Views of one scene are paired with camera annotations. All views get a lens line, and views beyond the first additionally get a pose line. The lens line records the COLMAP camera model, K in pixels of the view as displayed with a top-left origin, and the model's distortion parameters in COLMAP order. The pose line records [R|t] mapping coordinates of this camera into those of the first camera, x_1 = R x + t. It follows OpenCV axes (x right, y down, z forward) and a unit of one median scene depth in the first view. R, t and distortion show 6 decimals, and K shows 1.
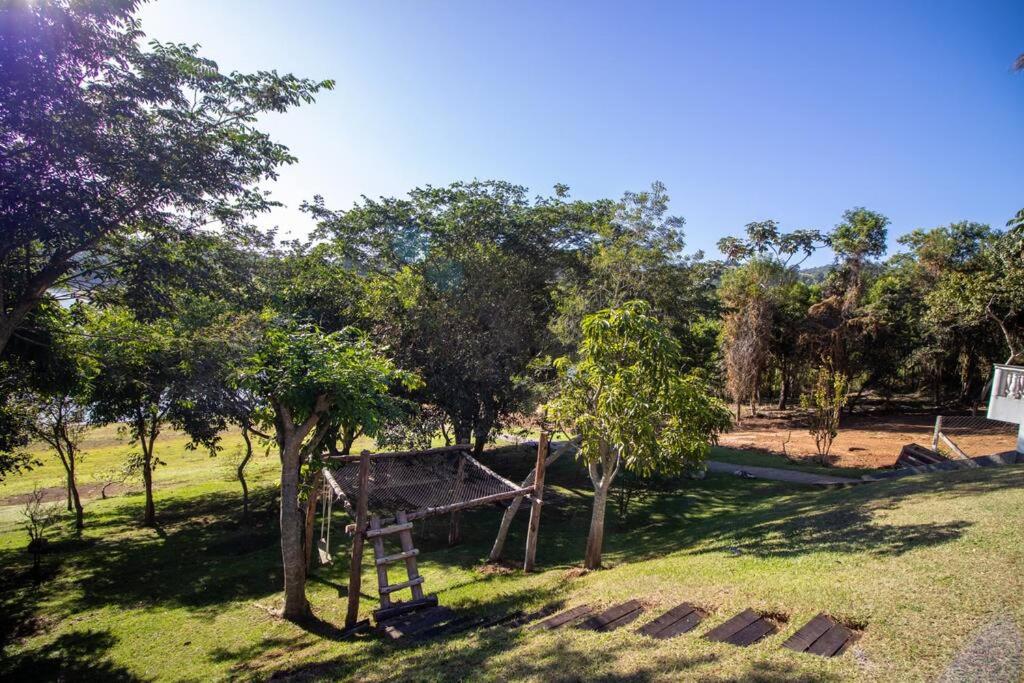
lens RADIAL K [[496.8, 0, 510.9], [0, 496.8, 354.1], [0, 0, 1]] dist [0.000161, -0.000045]
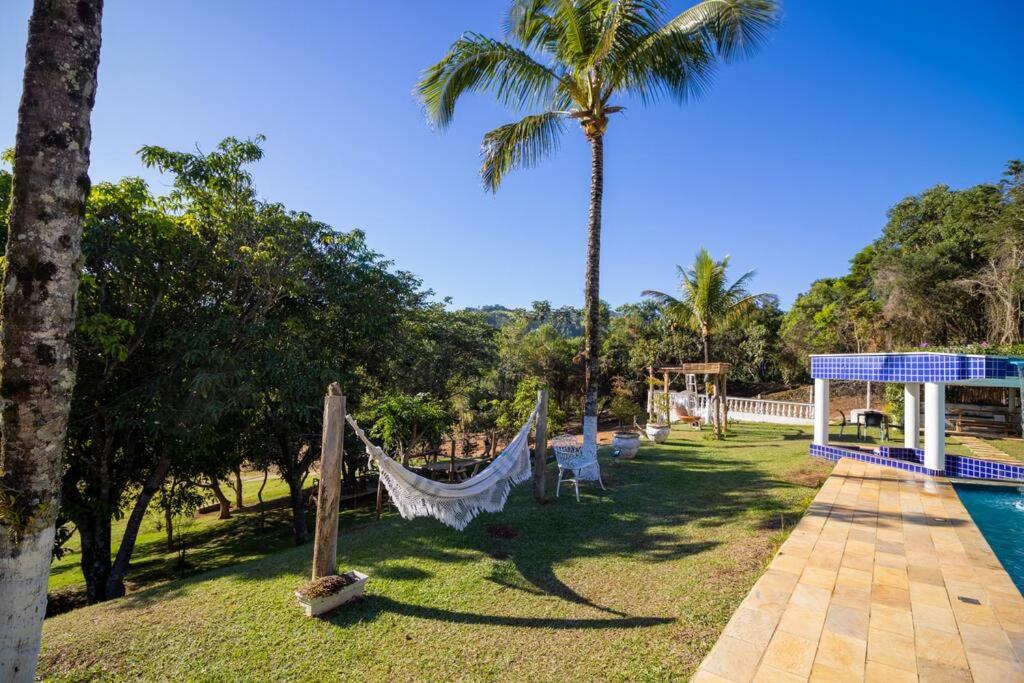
lens RADIAL K [[496.8, 0, 510.9], [0, 496.8, 354.1], [0, 0, 1]] dist [0.000161, -0.000045]
pose [[0.905483, -0.020696, 0.423879, -0.276760], [0.050780, 0.996918, -0.059800, -0.022767], [-0.421335, 0.075672, 0.903743, -0.391042]]
